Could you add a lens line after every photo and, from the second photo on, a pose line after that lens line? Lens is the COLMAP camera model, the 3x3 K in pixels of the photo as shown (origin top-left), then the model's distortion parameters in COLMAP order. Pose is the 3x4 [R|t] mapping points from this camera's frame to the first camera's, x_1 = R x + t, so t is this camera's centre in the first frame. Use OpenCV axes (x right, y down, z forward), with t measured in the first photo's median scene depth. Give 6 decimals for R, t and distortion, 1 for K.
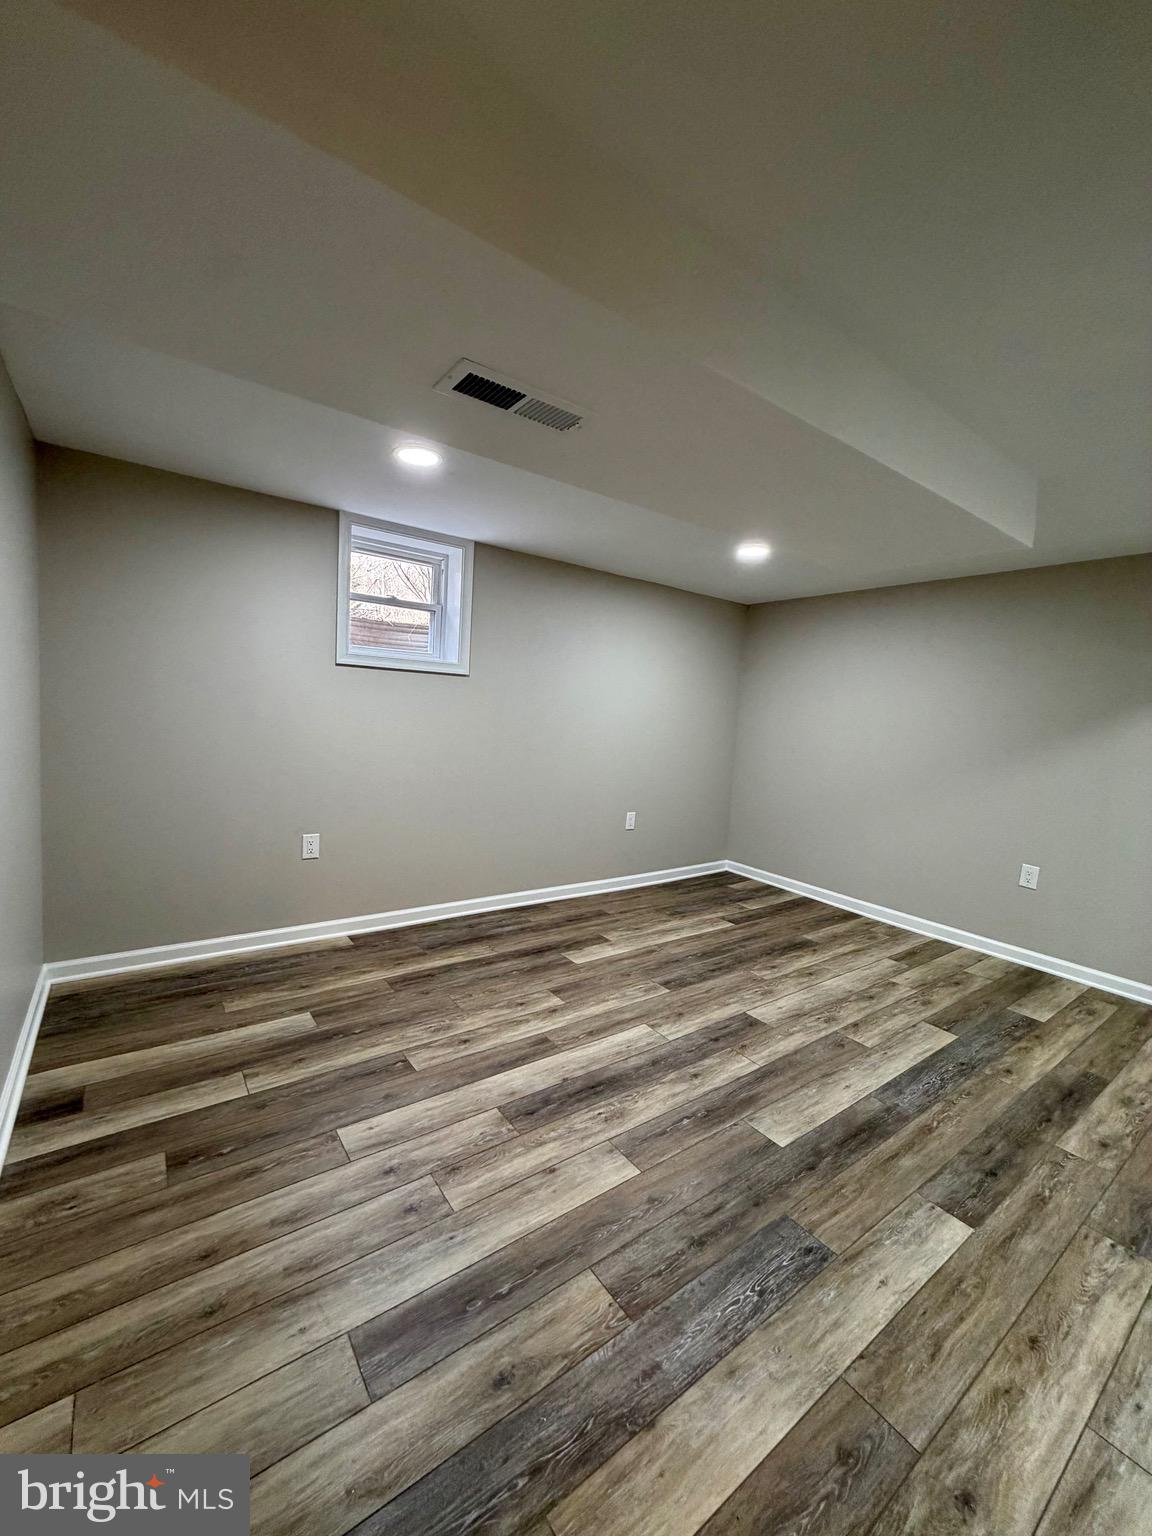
lens RADIAL K [[608.1, 0, 568.6], [0, 608.1, 767.9], [0, 0, 1]] dist [-0.000651, 0.000461]
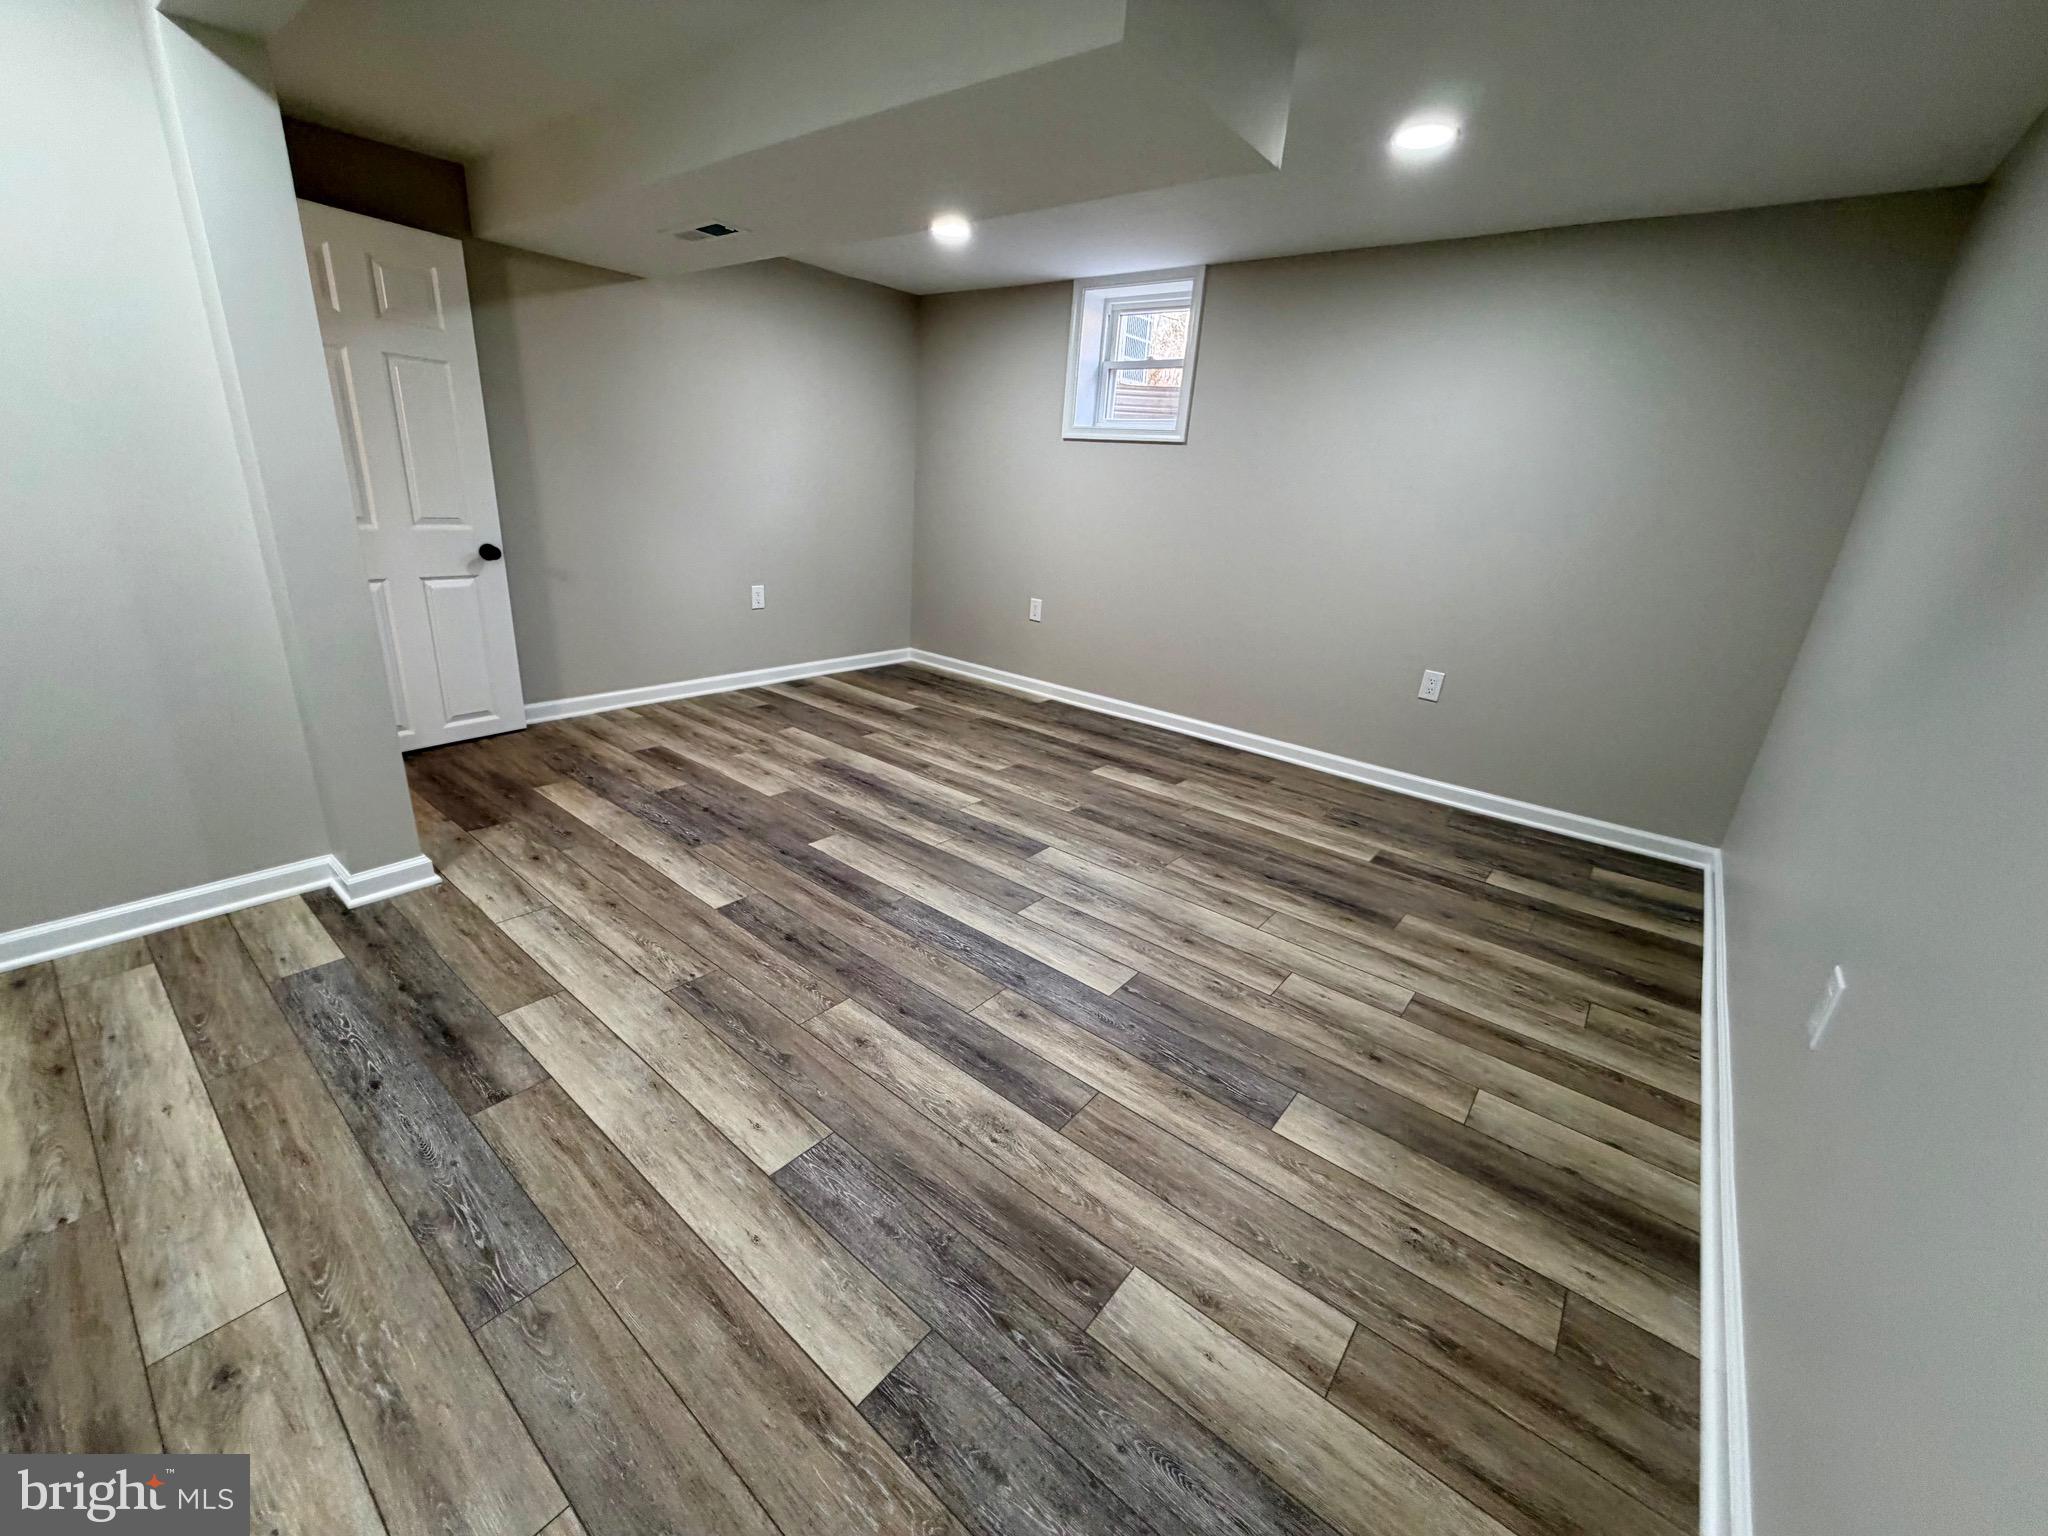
lens RADIAL K [[810.8, 0, 1012.7], [0, 810.8, 764.5], [0, 0, 1]] dist [-0.000651, 0.000461]
pose [[0.258839, 0.285012, -0.922914, 1.255418], [-0.143913, 0.956191, 0.254927, 0.030611], [0.955140, 0.066834, 0.288516, 0.641194]]
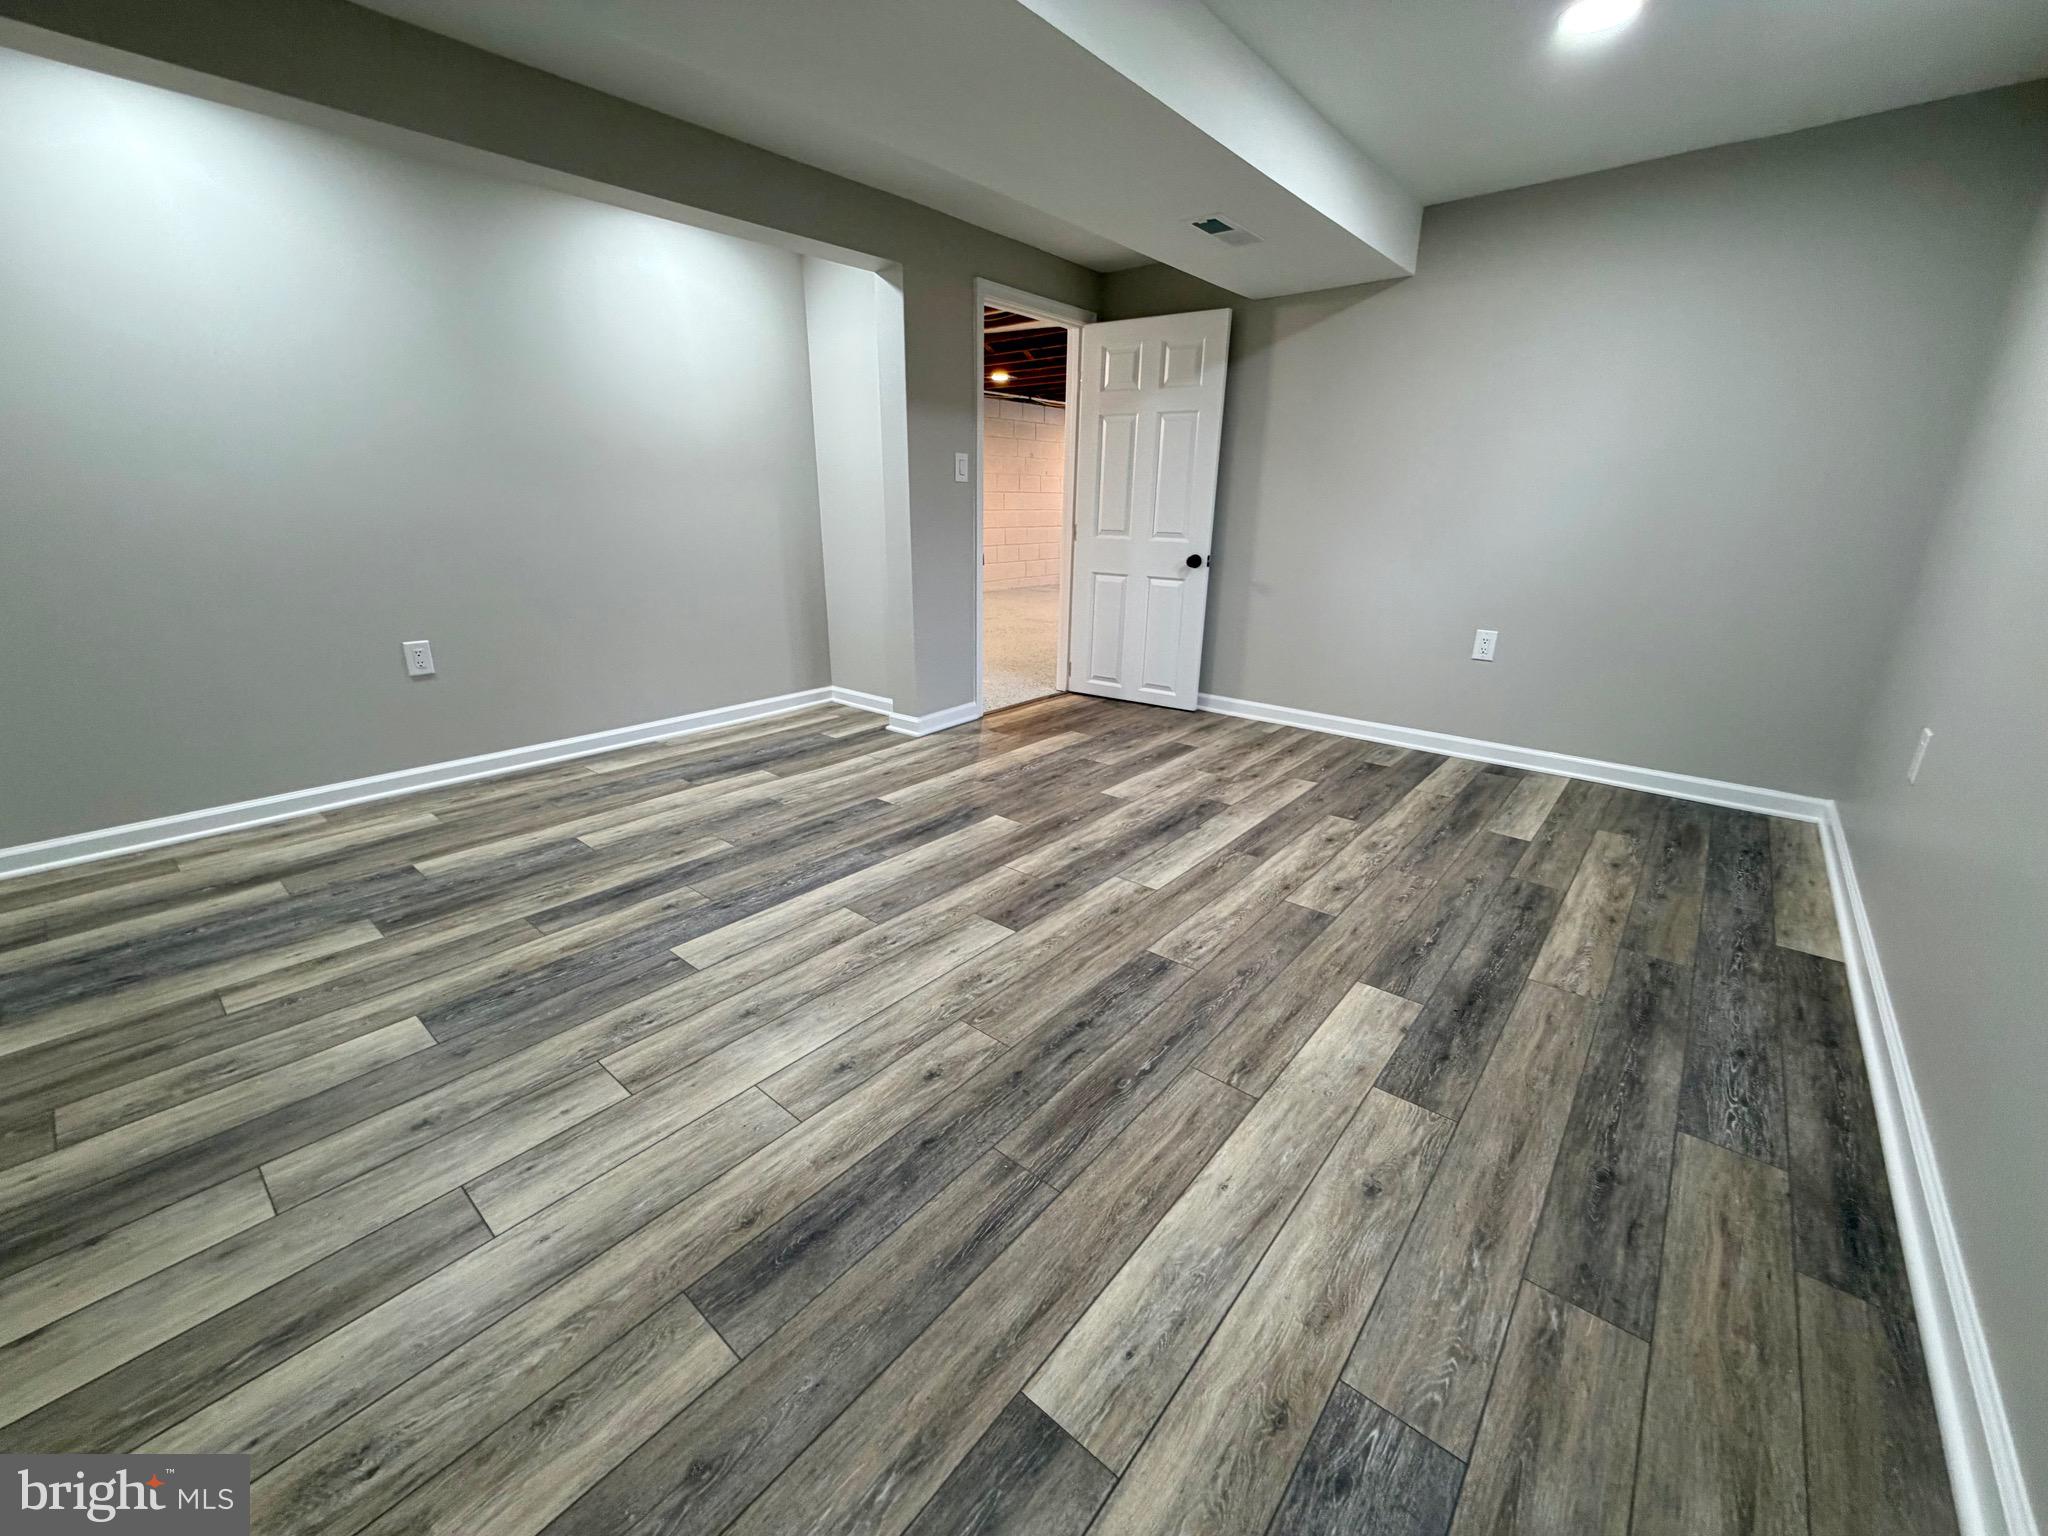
lens RADIAL K [[810.8, 0, 1022.4], [0, 810.8, 761.5], [0, 0, 1]] dist [-0.000651, 0.000461]
pose [[-0.967812, 0.015229, -0.251213, 0.488126], [-0.084351, 0.920807, 0.380788, -0.057592], [0.237118, 0.389721, -0.889884, 1.666267]]
